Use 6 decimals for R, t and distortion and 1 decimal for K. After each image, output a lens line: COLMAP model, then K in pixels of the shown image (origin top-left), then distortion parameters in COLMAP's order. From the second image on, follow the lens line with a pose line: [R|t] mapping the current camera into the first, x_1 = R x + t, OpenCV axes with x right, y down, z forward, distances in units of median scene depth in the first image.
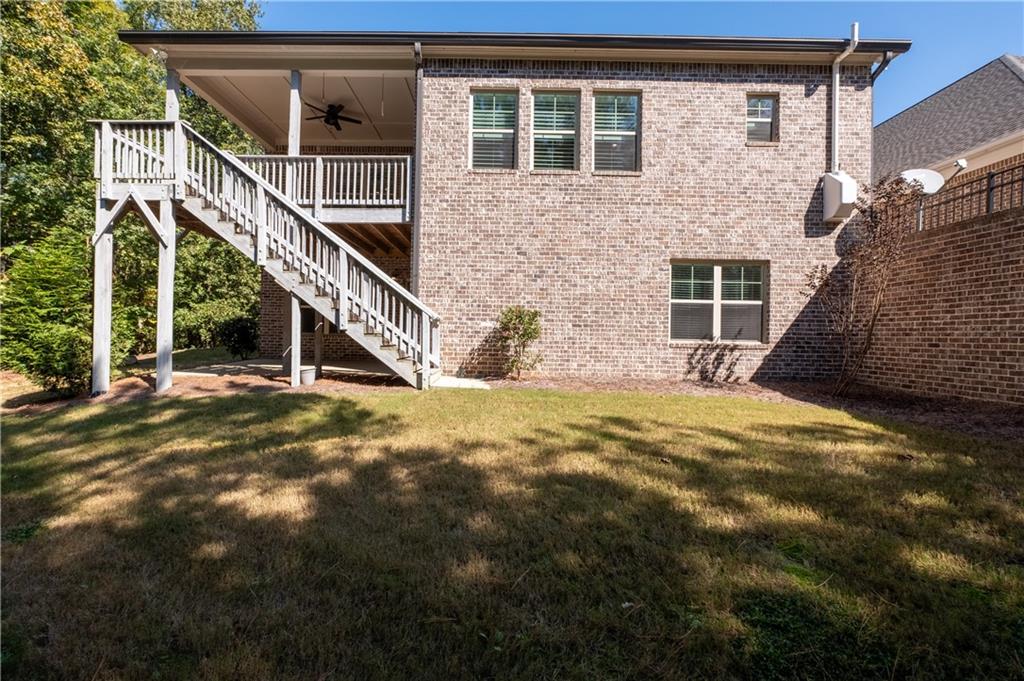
lens RADIAL K [[427.3, 0, 497.8], [0, 427.3, 338.3], [0, 0, 1]] dist [-0.011253, 0.003571]
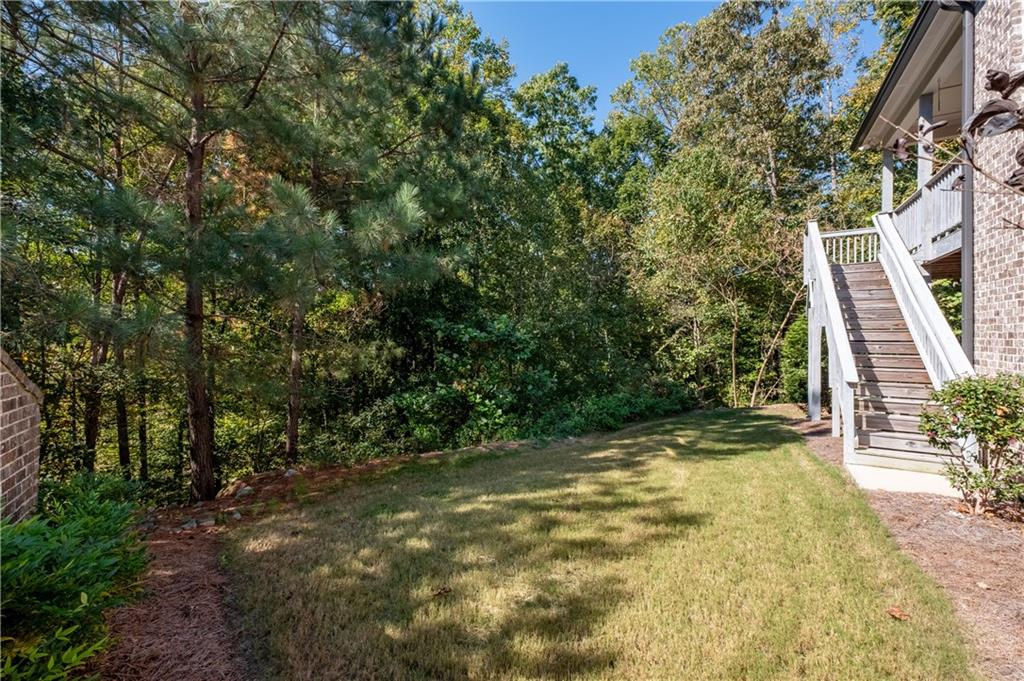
lens RADIAL K [[427.3, 0, 507.4], [0, 427.3, 340.3], [0, 0, 1]] dist [-0.011253, 0.003571]
pose [[-0.506166, -0.006304, -0.862413, 0.762463], [-0.013618, 0.999907, 0.000684, -0.105172], [0.862329, 0.012091, -0.506205, 0.723178]]
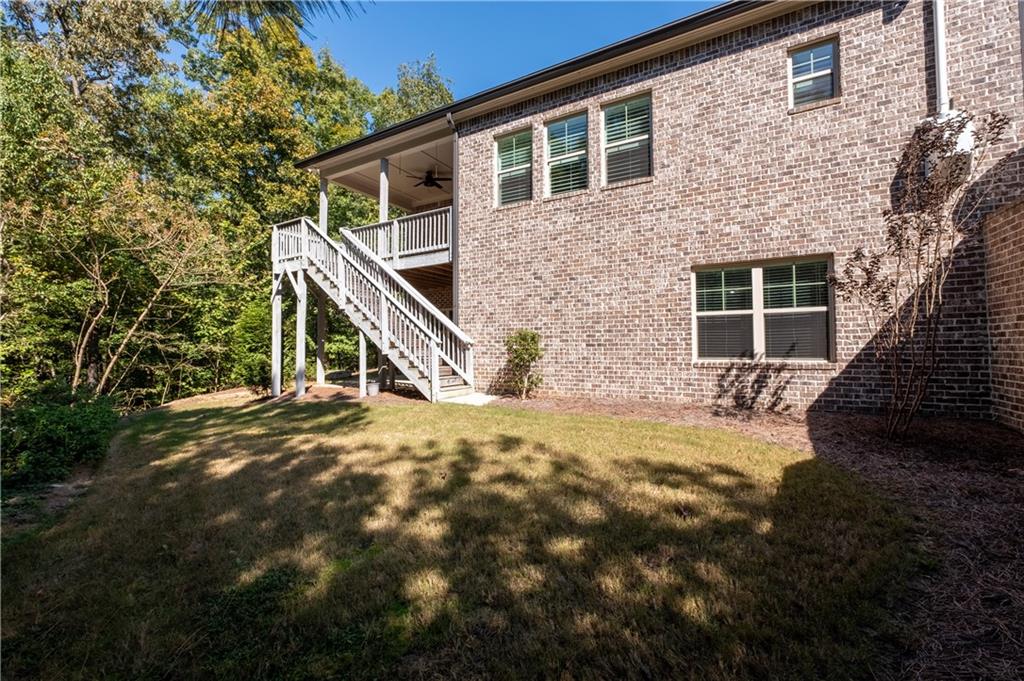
lens RADIAL K [[427.3, 0, 501.1], [0, 427.3, 339.9], [0, 0, 1]] dist [-0.011253, 0.003571]
pose [[0.863549, -0.031963, -0.503250, 0.503593], [0.016845, 0.999261, -0.034562, -0.011282], [0.503983, 0.021368, 0.863449, 0.048610]]
